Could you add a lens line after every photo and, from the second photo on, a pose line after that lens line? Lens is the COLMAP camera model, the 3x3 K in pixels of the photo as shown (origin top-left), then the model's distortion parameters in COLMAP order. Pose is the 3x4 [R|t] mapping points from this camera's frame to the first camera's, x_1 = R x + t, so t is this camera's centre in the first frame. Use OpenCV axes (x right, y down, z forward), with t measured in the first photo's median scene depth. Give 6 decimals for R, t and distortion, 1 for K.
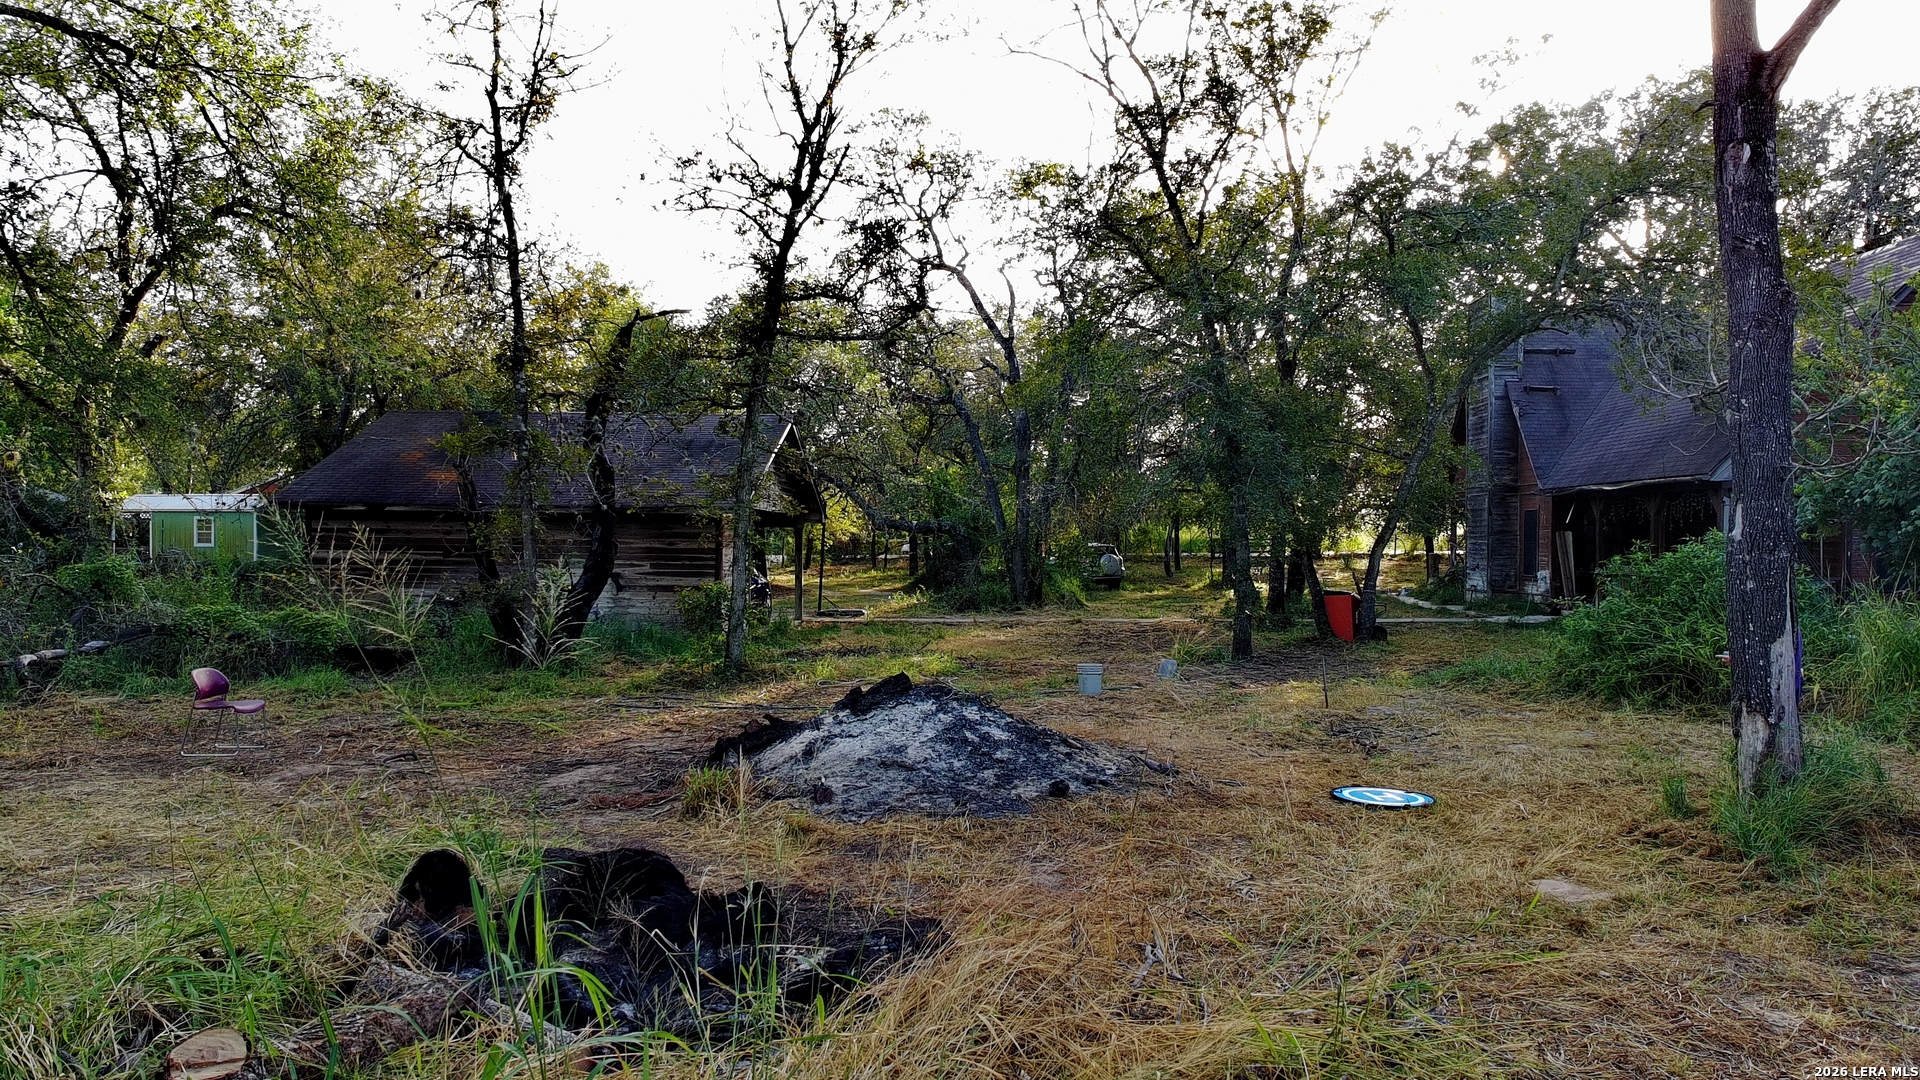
lens RADIAL K [[1427.2, 0, 964.3], [0, 1427.2, 549.1], [0, 0, 1]] dist [-0.010389, 0.005732]
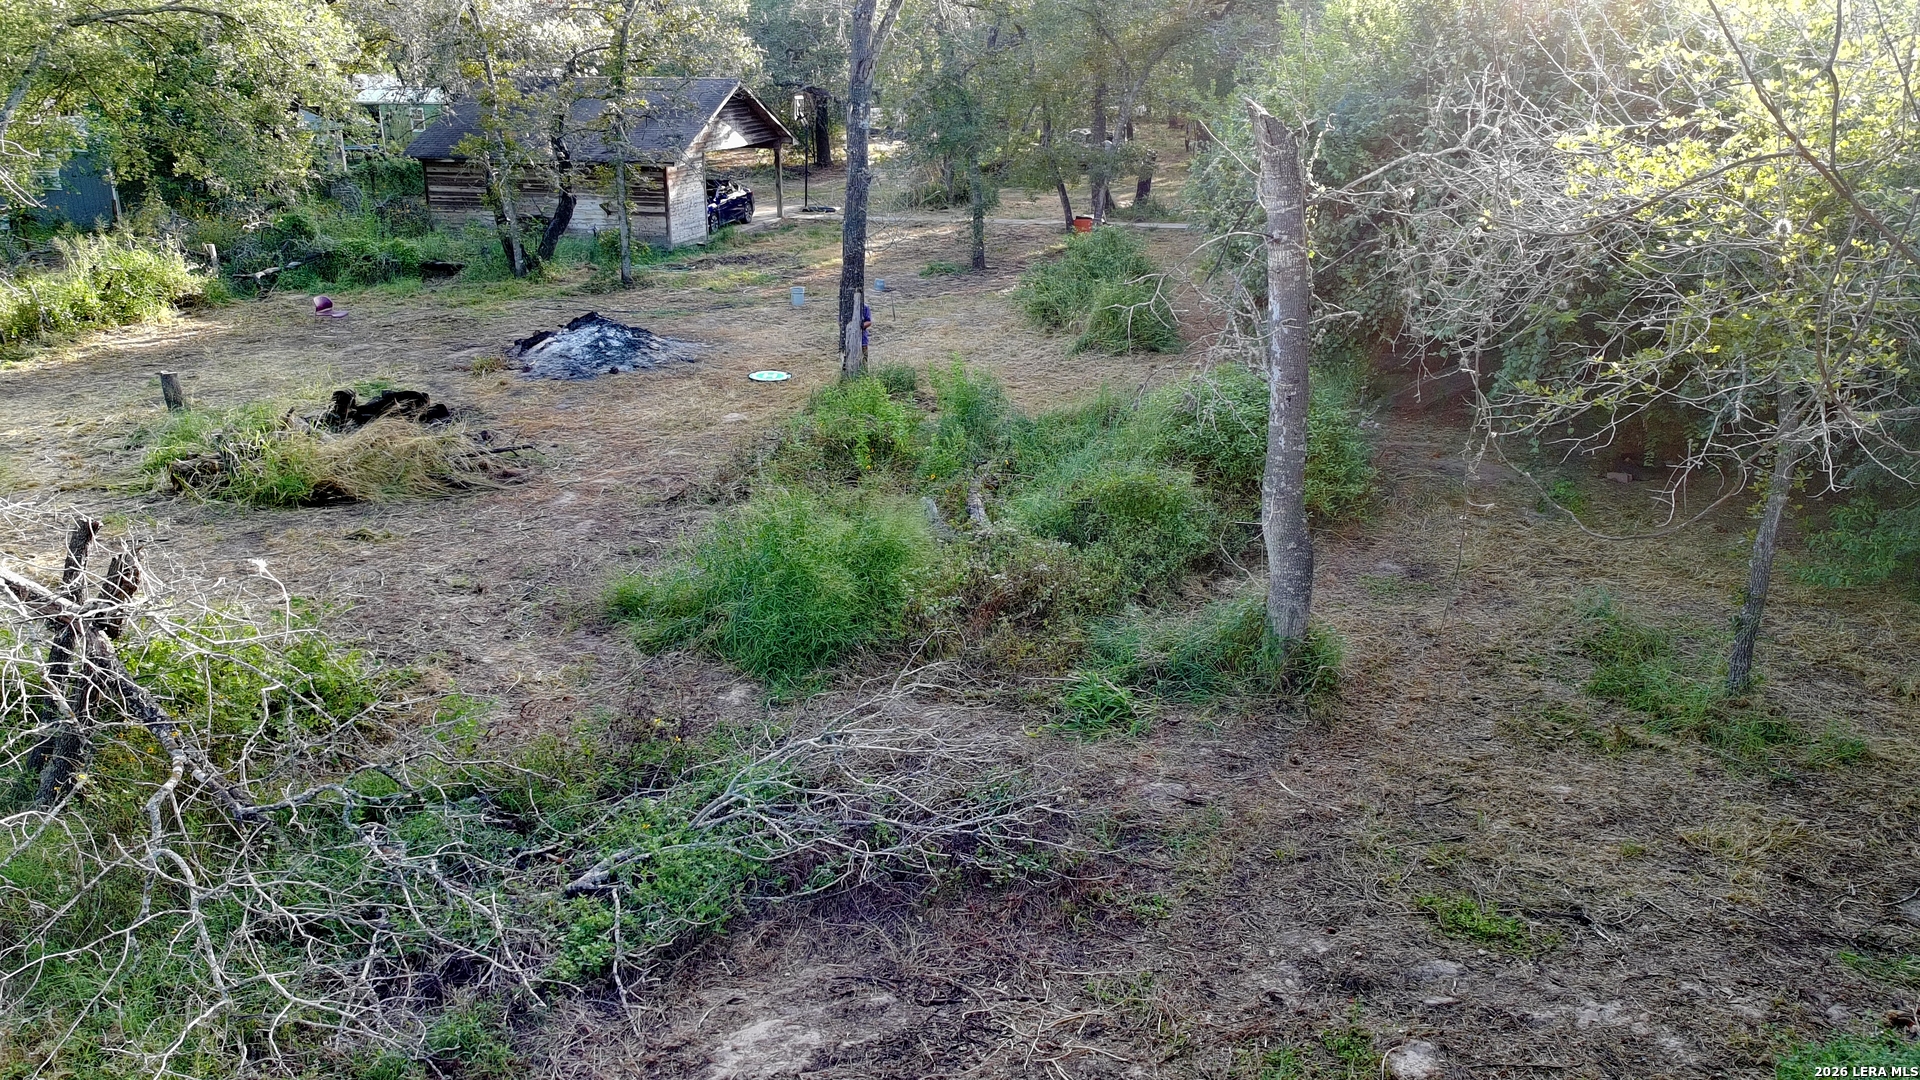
lens RADIAL K [[1427.2, 0, 964.3], [0, 1427.2, 549.1], [0, 0, 1]] dist [-0.010389, 0.005732]
pose [[0.977907, 0.059395, -0.200424, 0.653460], [0.010371, 0.943819, 0.330301, -0.190216], [0.208782, -0.325083, 0.922351, -0.668363]]
